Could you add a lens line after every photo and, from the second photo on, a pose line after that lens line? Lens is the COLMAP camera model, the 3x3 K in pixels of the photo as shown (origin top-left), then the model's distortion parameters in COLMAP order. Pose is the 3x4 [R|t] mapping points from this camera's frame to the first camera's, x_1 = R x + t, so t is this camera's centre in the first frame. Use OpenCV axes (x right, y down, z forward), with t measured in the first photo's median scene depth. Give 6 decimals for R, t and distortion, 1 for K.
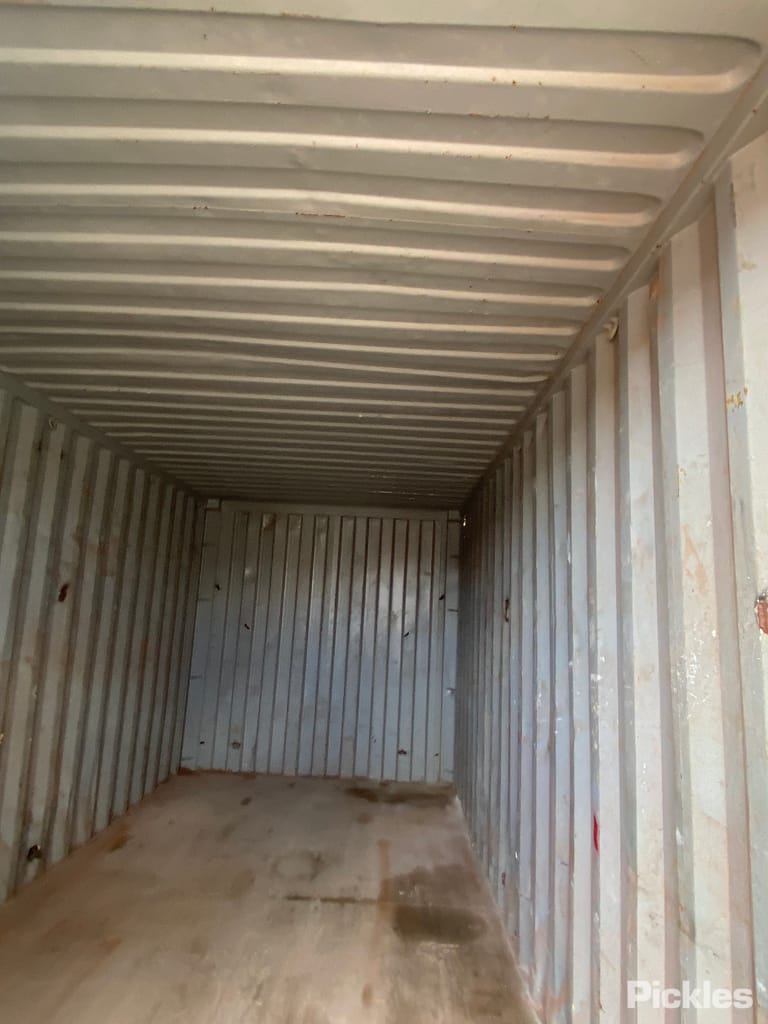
lens RADIAL K [[642.8, 0, 380.6], [0, 642.8, 500.7], [0, 0, 1]] dist [0.014097, -0.035173]
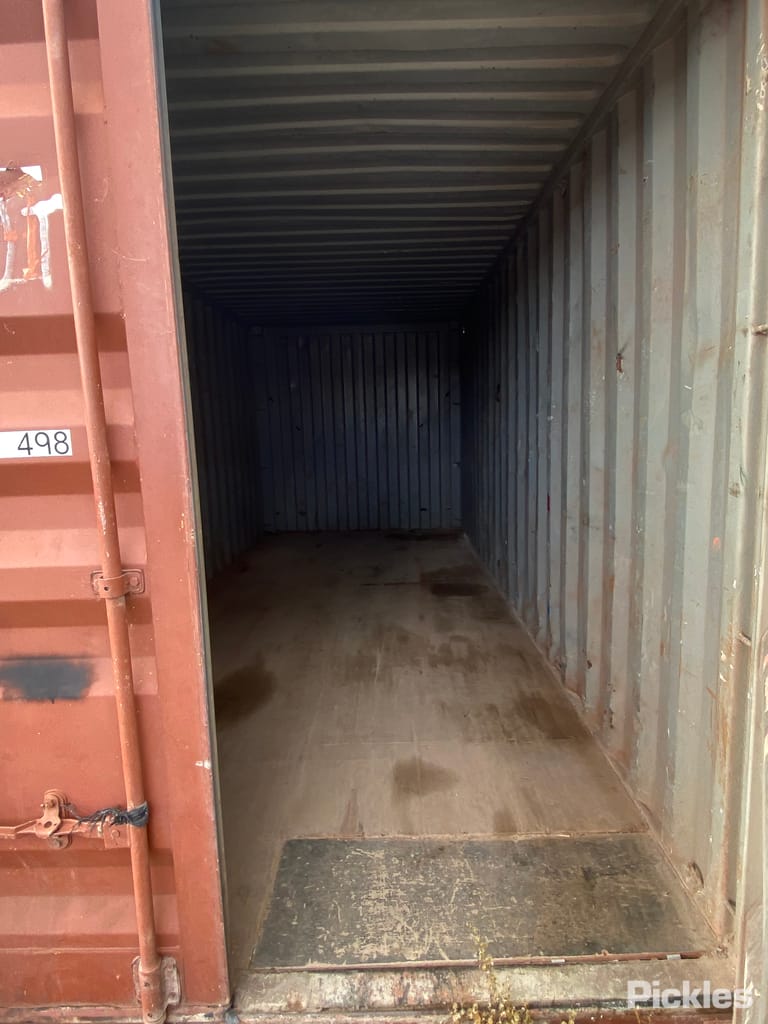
lens RADIAL K [[665.6, 0, 385.1], [0, 665.6, 521.3], [0, 0, 1]] dist [-0.011575, -0.006971]
pose [[0.997113, -0.075070, 0.011441, -0.090066], [0.068447, 0.953748, 0.292710, -0.004798], [-0.032885, -0.291081, 0.956133, -0.480794]]
